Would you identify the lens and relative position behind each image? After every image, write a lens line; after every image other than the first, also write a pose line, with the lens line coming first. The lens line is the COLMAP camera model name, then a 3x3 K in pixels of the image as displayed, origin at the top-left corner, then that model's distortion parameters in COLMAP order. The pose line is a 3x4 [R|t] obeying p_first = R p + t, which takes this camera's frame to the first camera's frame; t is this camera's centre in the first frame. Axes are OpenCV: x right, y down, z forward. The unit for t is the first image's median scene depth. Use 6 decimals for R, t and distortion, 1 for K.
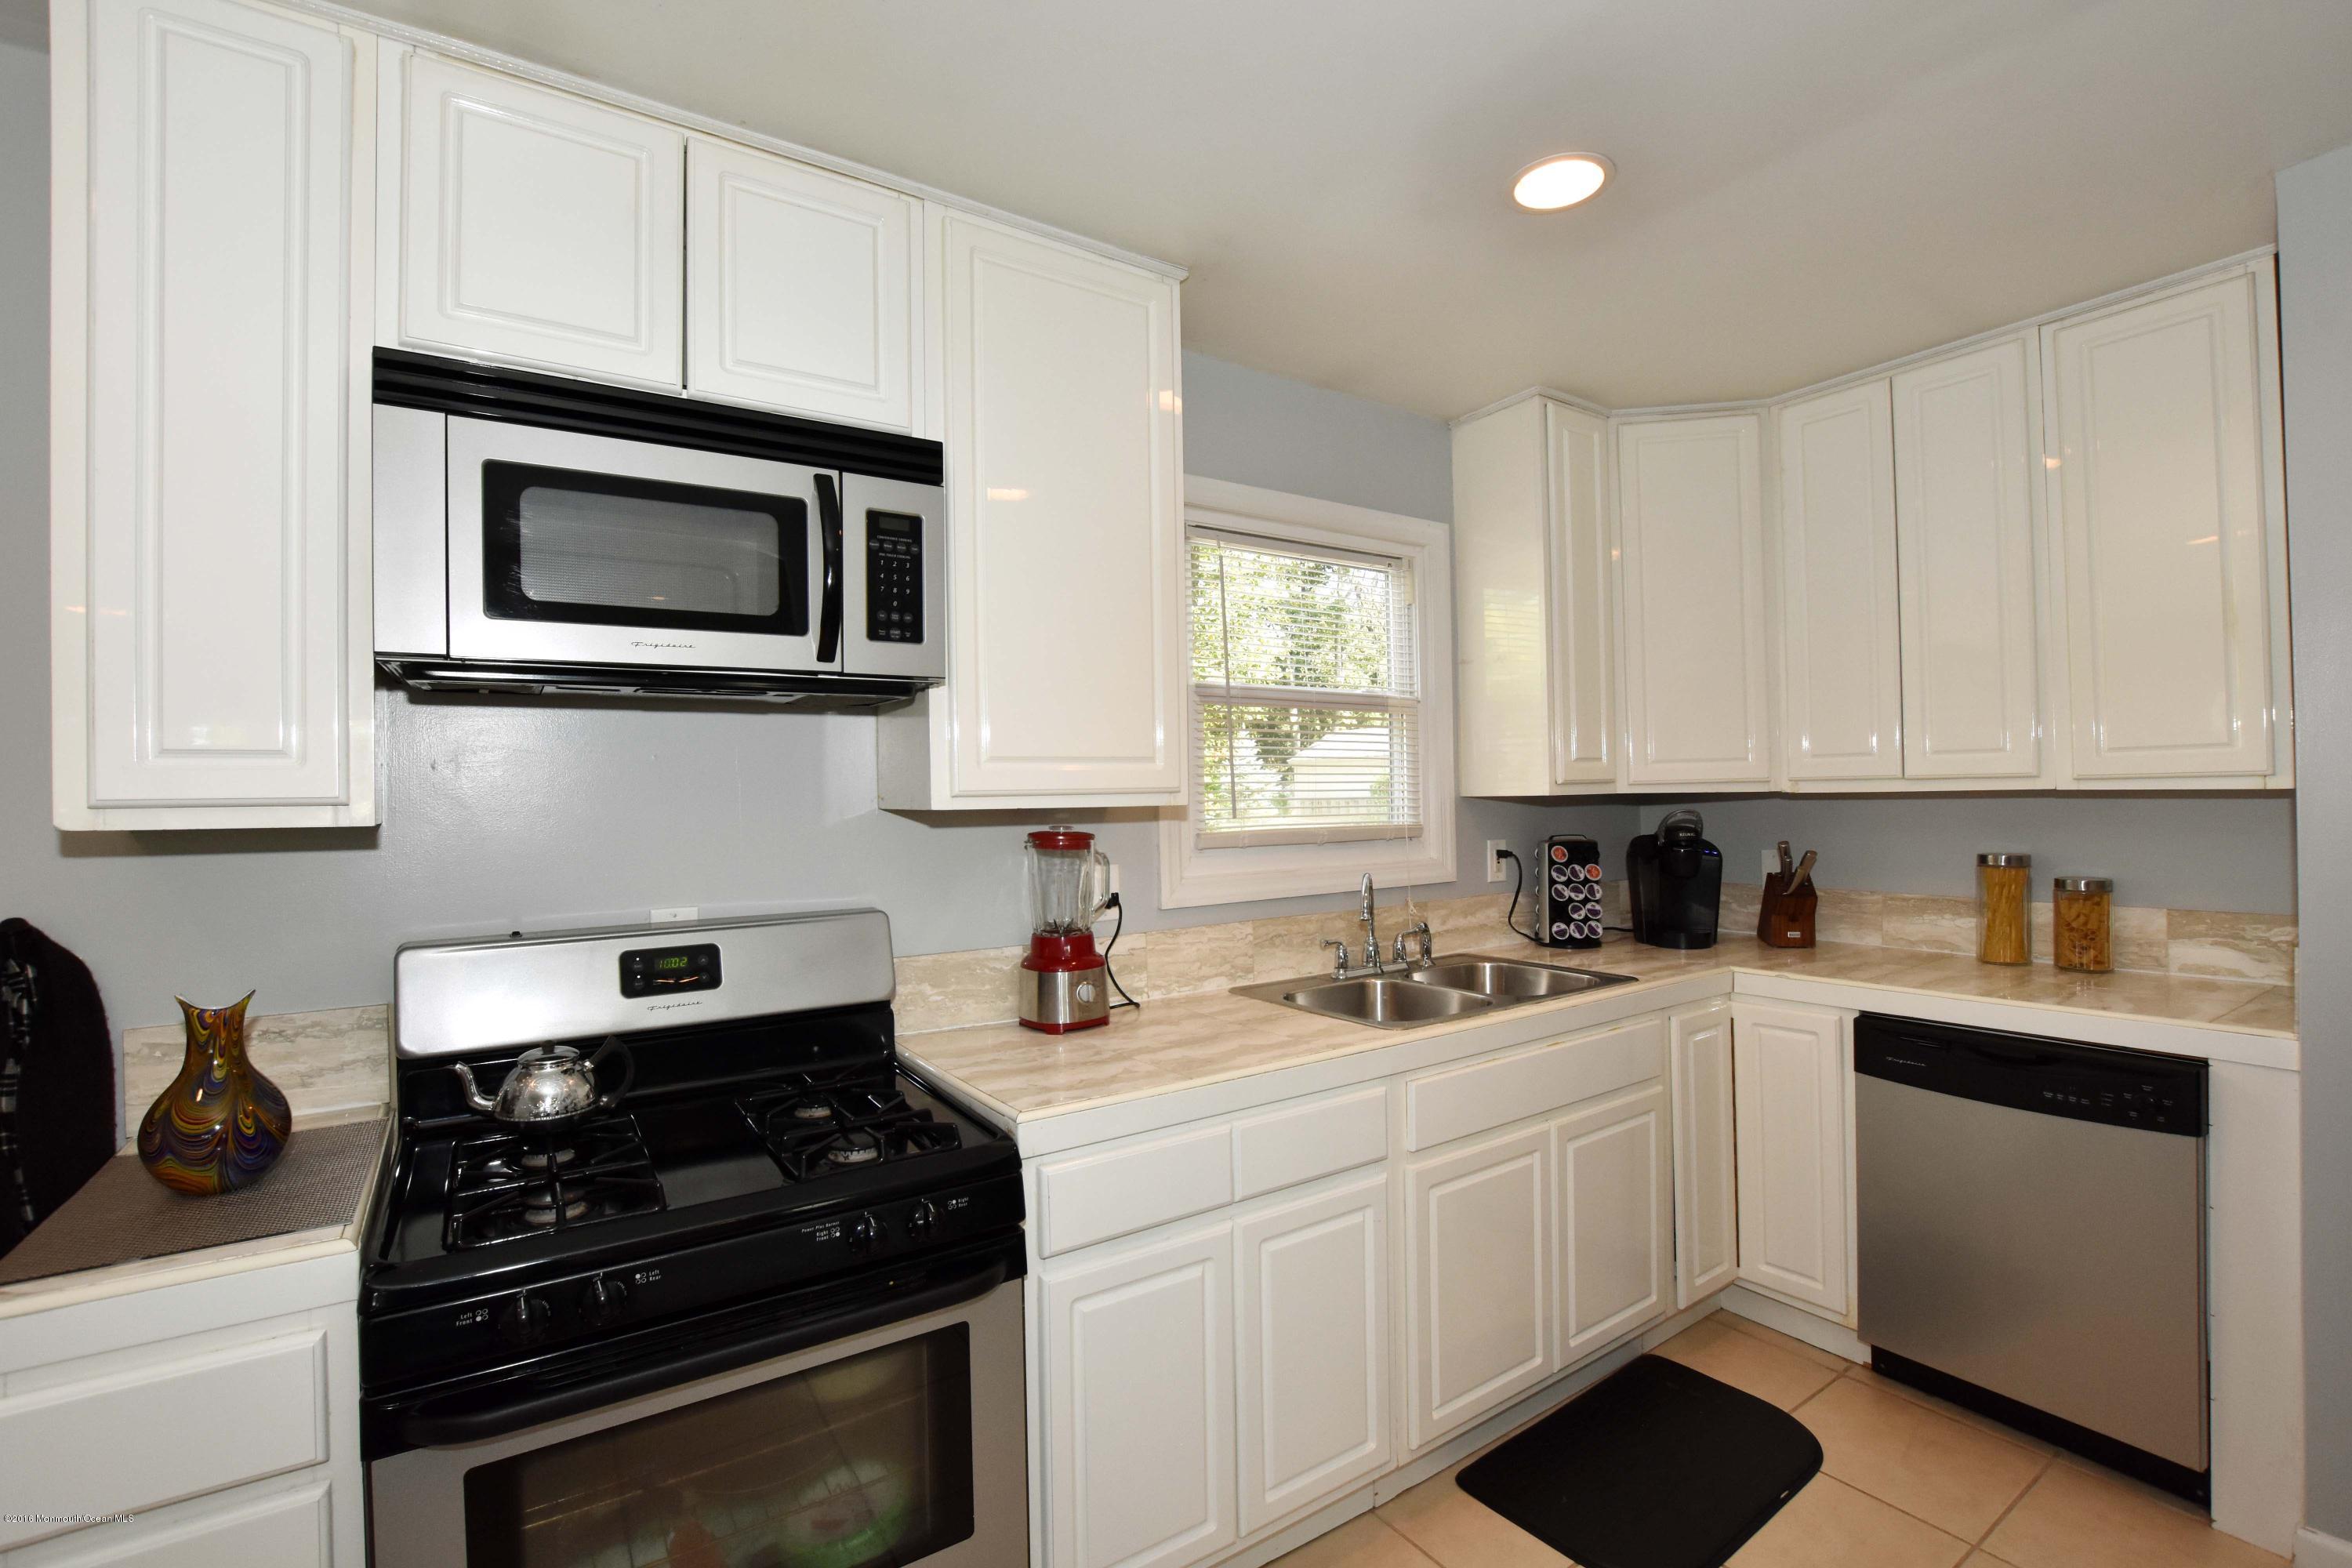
lens RADIAL K [[1042.9, 0, 1177.3], [0, 1042.9, 788.3], [0, 0, 1]] dist [-0.026916, 0.000986]
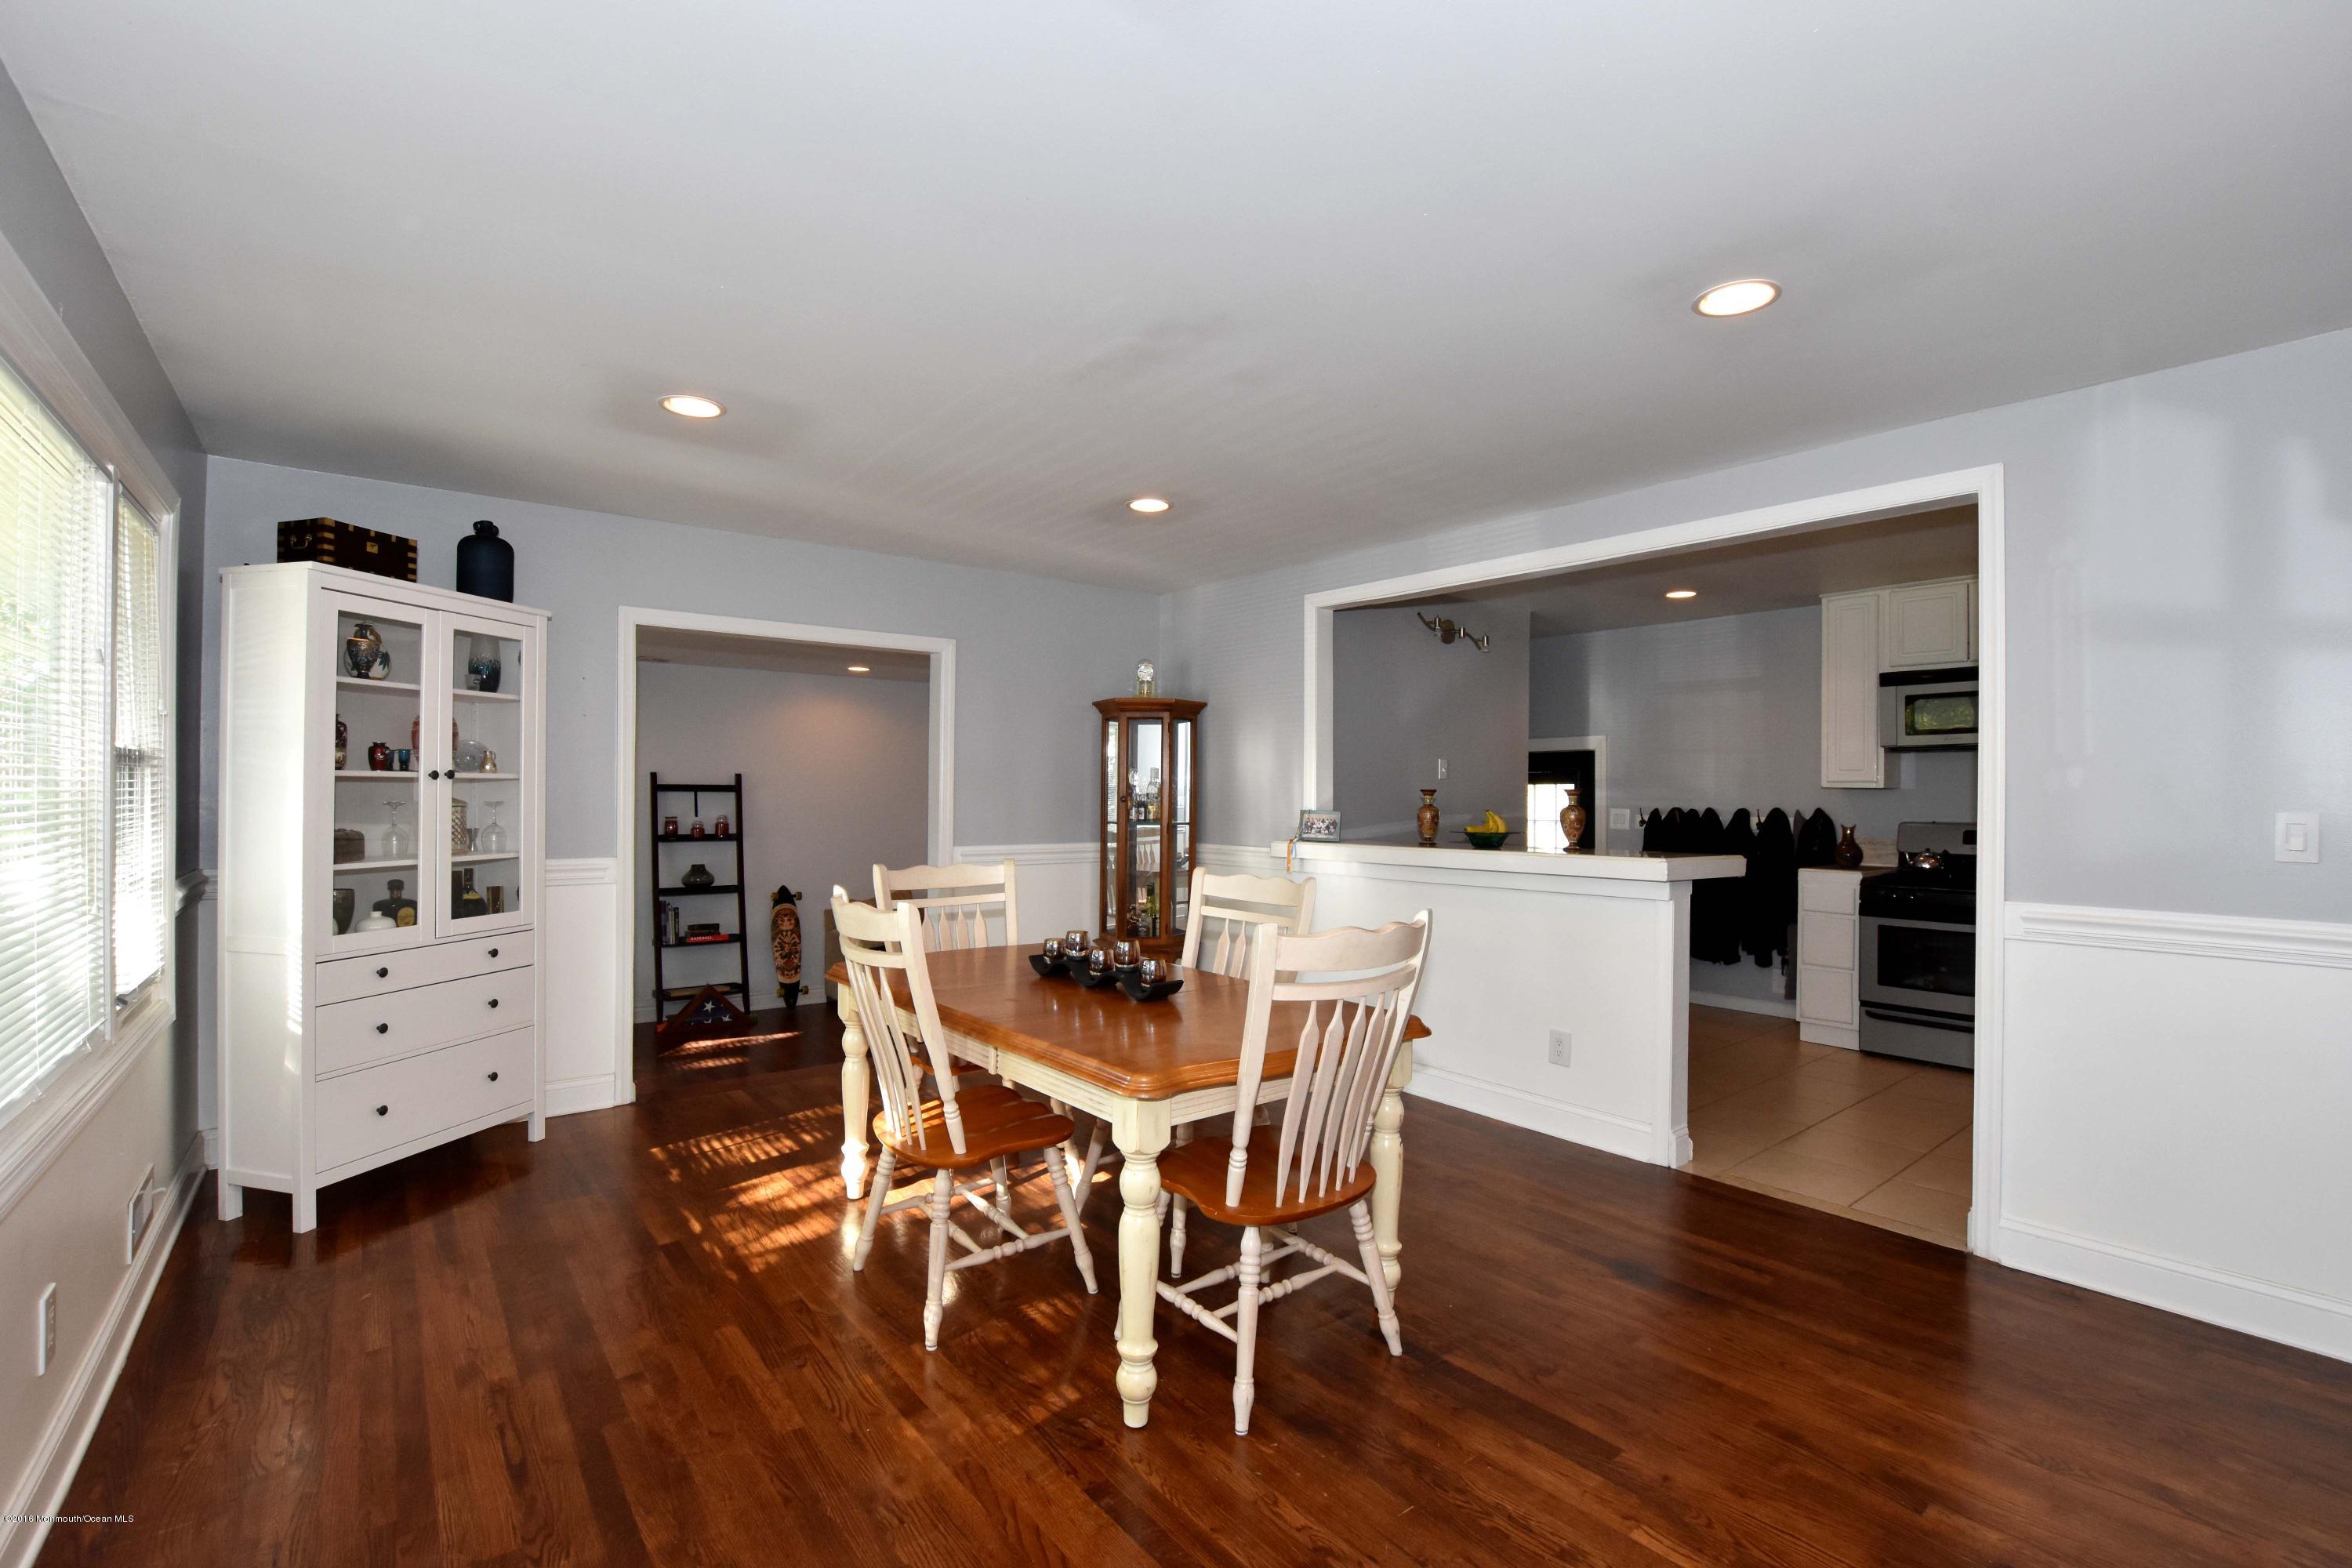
lens RADIAL K [[1042.9, 0, 1177.3], [0, 1042.9, 788.3], [0, 0, 1]] dist [-0.026916, 0.000986]
pose [[0.065892, 0.016360, -0.997693, 3.237106], [0.001197, 0.999864, 0.016475, -0.033955], [0.997826, -0.002279, 0.065863, -2.152907]]
